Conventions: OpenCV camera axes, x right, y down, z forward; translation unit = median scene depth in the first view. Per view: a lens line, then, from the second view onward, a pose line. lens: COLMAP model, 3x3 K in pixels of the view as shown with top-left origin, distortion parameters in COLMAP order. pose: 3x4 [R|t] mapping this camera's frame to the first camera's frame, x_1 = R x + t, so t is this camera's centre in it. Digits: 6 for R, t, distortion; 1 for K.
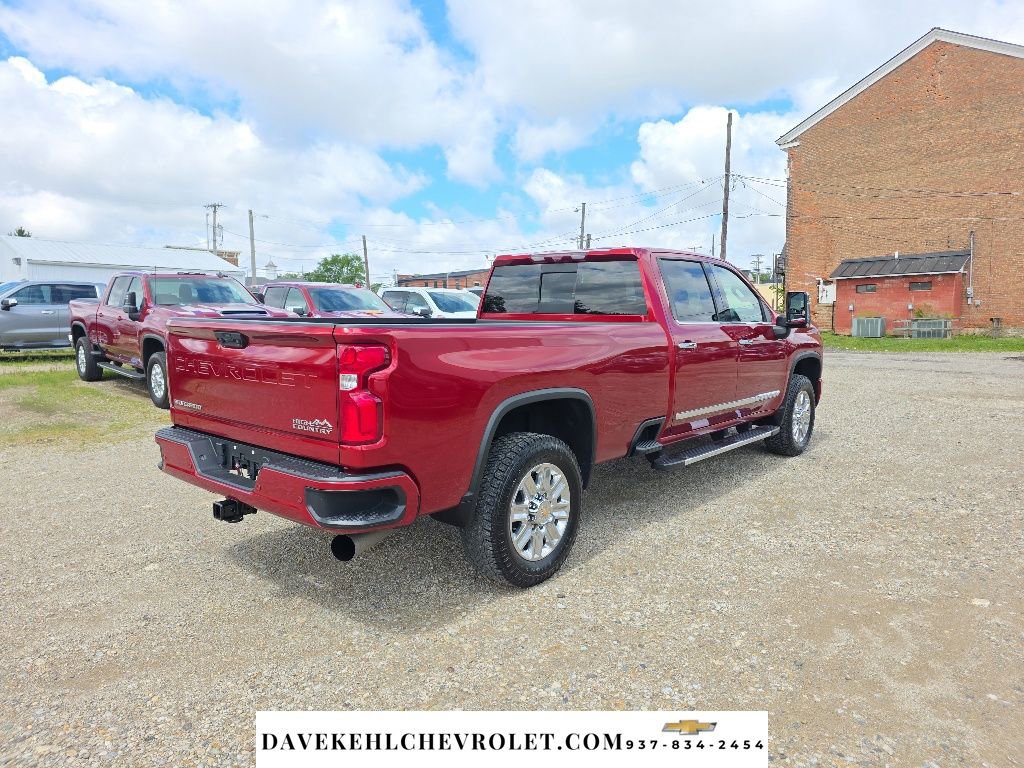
lens RADIAL K [[675.4, 0, 520.3], [0, 675.4, 379.0], [0, 0, 1]] dist [0.039164, -0.026783]
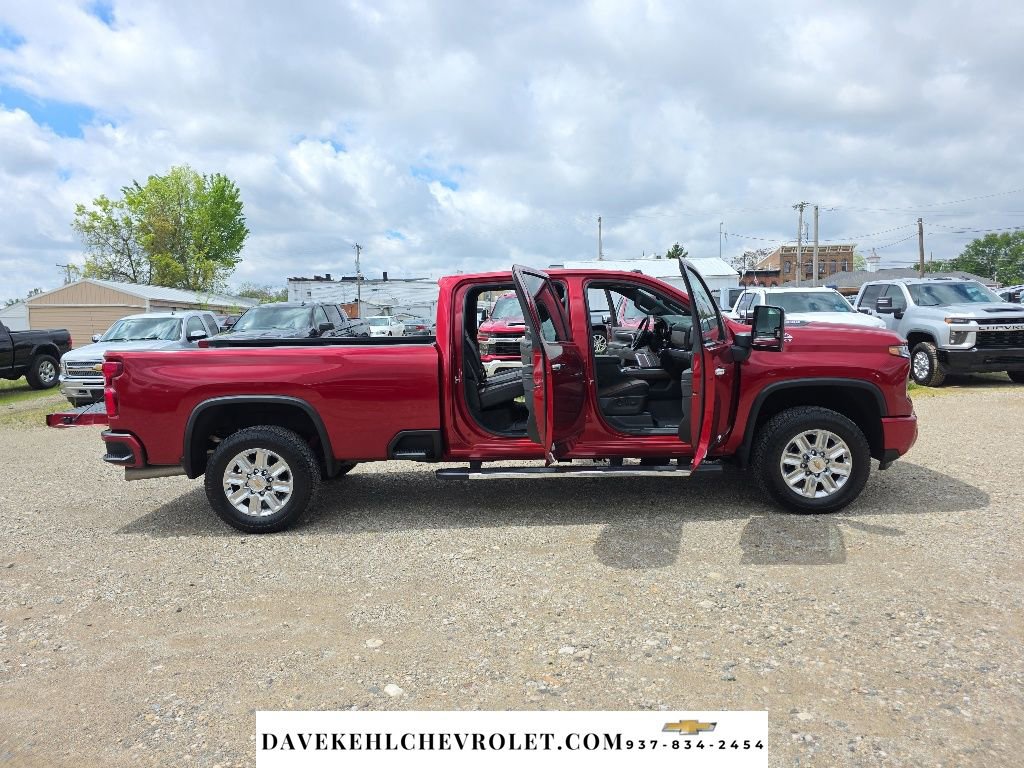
lens RADIAL K [[675.4, 0, 501.2], [0, 675.4, 379.6], [0, 0, 1]] dist [0.039164, -0.026783]
pose [[0.624382, 0.071007, -0.777885, 0.703511], [-0.060702, 0.997259, 0.042308, 0.001783], [0.778757, 0.020803, 0.626981, -0.393224]]
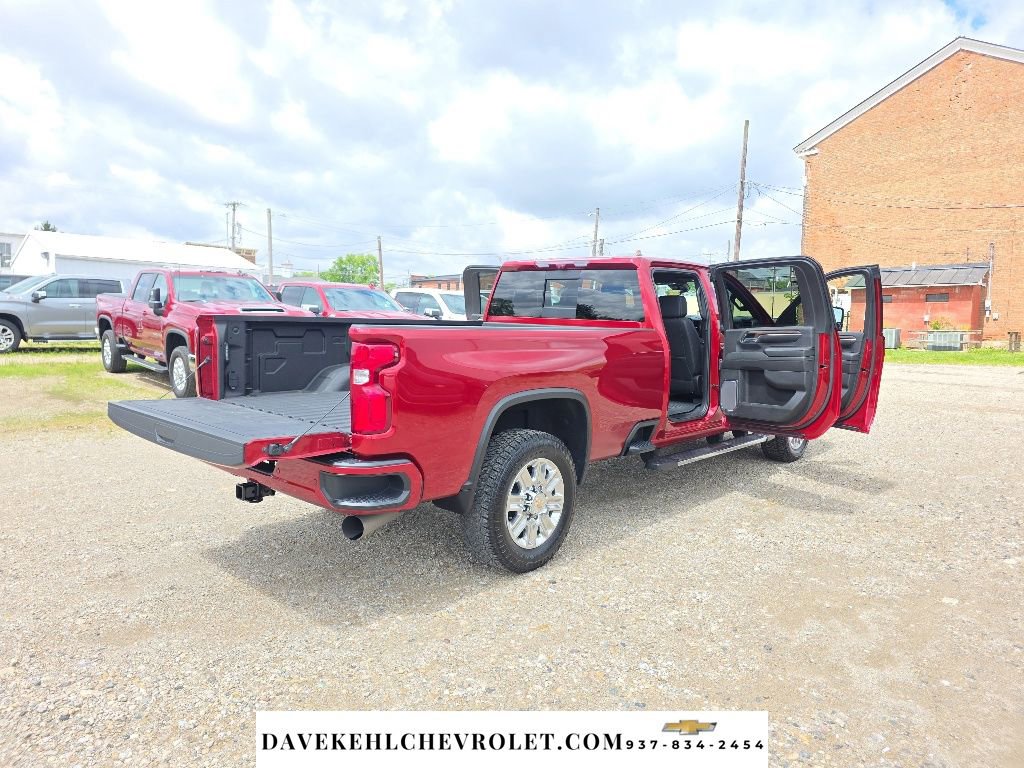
lens RADIAL K [[675.4, 0, 511.7], [0, 675.4, 382.8], [0, 0, 1]] dist [0.039164, -0.026783]
pose [[0.999294, 0.024774, -0.028241, 0.017560], [-0.024727, 0.999692, 0.002038, 0.004049], [0.028283, -0.001338, 0.999599, -0.072597]]
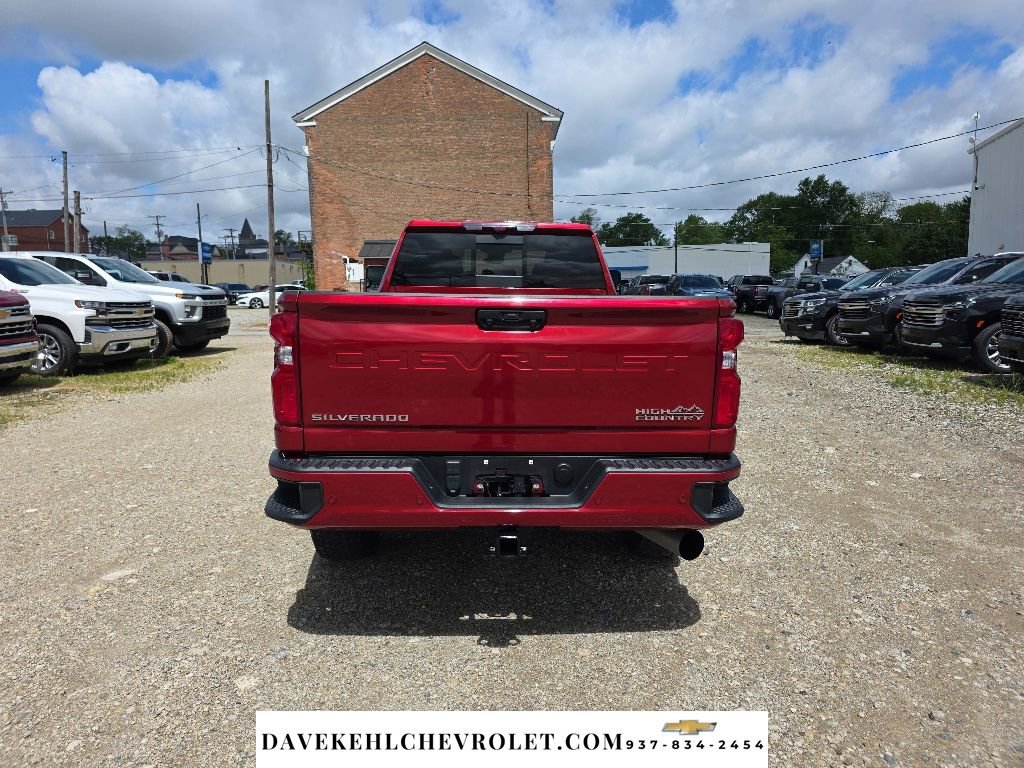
lens RADIAL K [[675.4, 0, 521.7], [0, 675.4, 373.6], [0, 0, 1]] dist [0.039164, -0.026783]
pose [[0.745147, -0.081229, 0.661935, -0.816799], [0.064030, 0.996683, 0.050228, -0.030742], [-0.663820, 0.004956, 0.747876, 0.385855]]
